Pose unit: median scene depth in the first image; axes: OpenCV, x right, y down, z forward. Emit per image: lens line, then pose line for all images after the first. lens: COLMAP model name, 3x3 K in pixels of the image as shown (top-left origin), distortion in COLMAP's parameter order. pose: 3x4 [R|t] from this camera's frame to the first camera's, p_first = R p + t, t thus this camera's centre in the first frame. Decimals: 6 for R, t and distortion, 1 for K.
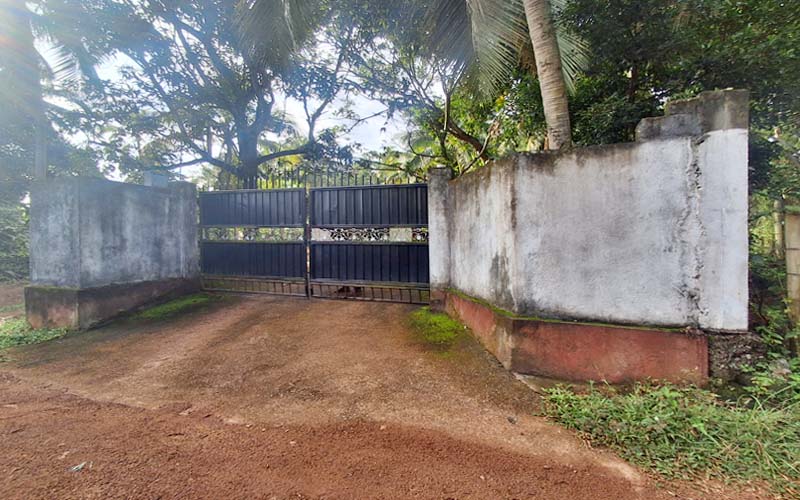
lens RADIAL K [[364.1, 0, 400.0], [0, 364.1, 250.0], [0, 0, 1]] dist [0.000079, -0.000095]
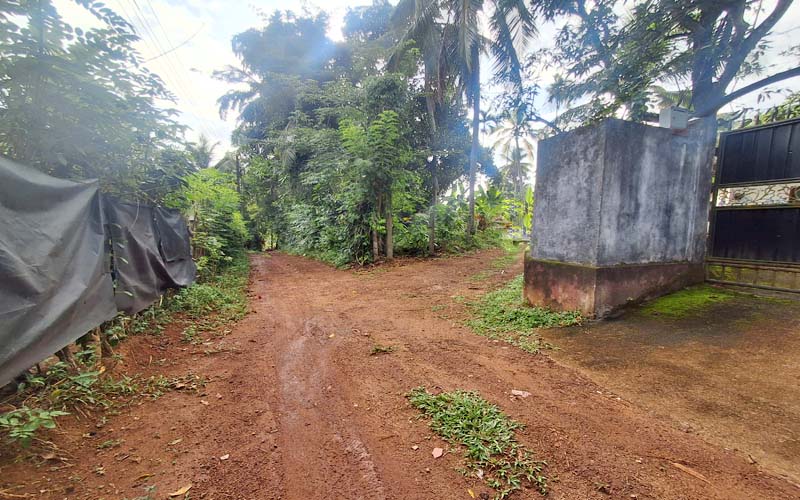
lens RADIAL K [[364.1, 0, 400.0], [0, 364.1, 250.0], [0, 0, 1]] dist [0.000079, -0.000095]
pose [[0.623291, 0.044141, -0.780743, -0.499235], [-0.014567, 0.998888, 0.044845, 0.039237], [0.781854, -0.016579, 0.623241, 0.166663]]
